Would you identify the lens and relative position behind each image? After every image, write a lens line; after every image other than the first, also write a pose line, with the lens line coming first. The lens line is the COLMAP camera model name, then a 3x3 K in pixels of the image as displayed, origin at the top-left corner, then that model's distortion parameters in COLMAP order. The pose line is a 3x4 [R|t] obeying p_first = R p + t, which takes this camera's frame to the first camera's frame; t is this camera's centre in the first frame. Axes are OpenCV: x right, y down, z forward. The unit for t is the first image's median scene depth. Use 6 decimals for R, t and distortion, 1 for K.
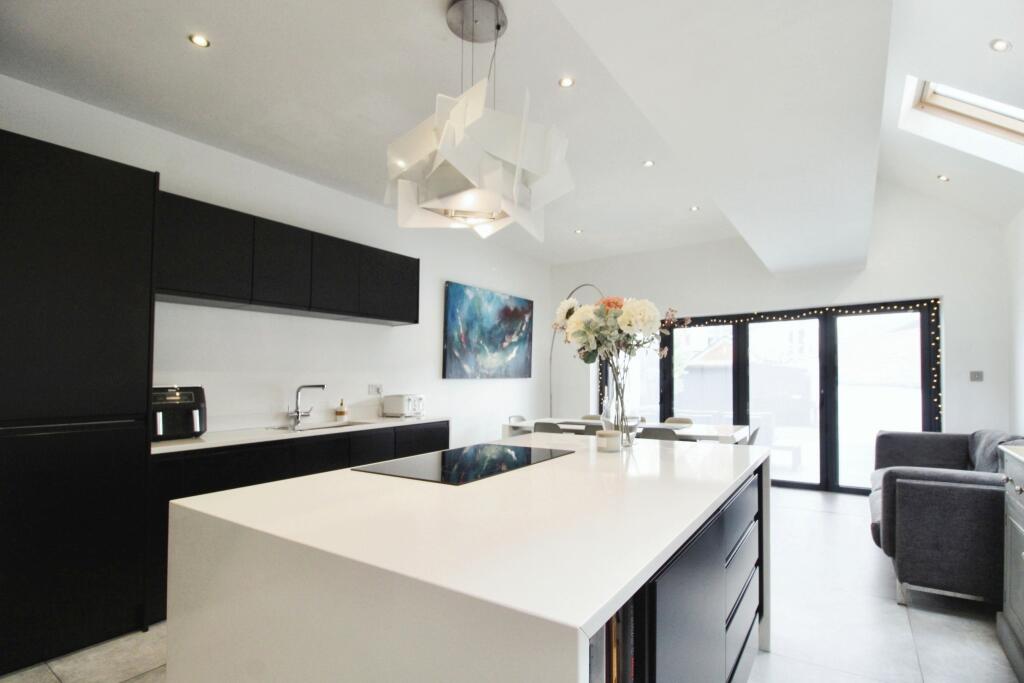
lens RADIAL K [[488.1, 0, 512.0], [0, 488.1, 341.5], [0, 0, 1]] dist [-0.009707, -0.000716]
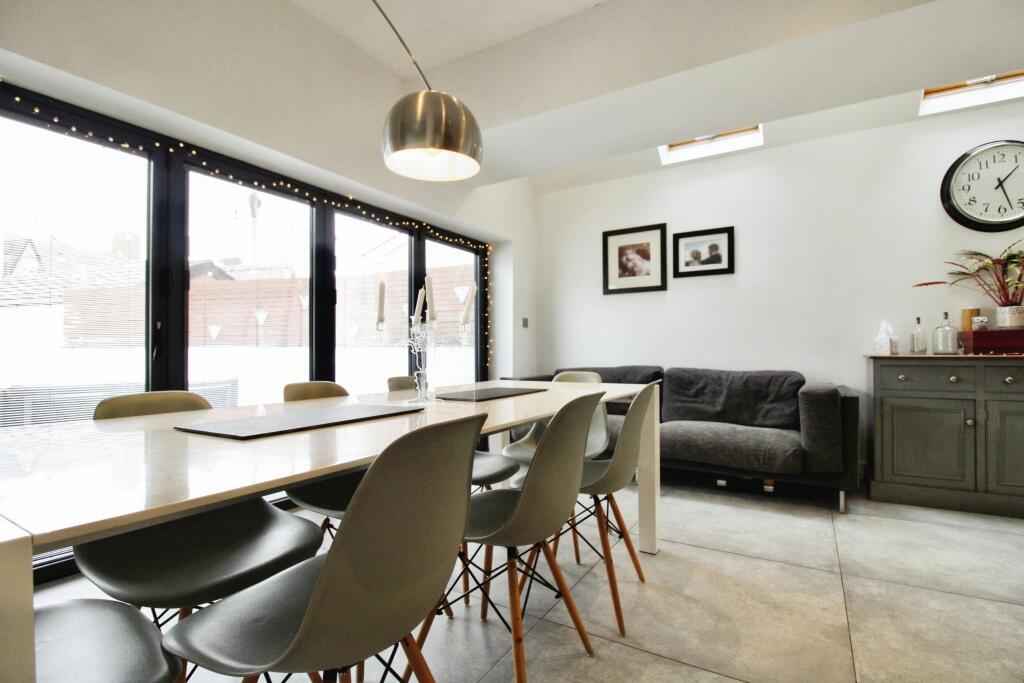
lens RADIAL K [[488.1, 0, 512.0], [0, 488.1, 341.5], [0, 0, 1]] dist [-0.009707, -0.000716]
pose [[-0.103587, 0.024090, 0.994329, -0.129036], [-0.111576, 0.993115, -0.035684, 0.129684], [-0.988342, -0.114640, -0.100186, 0.931181]]
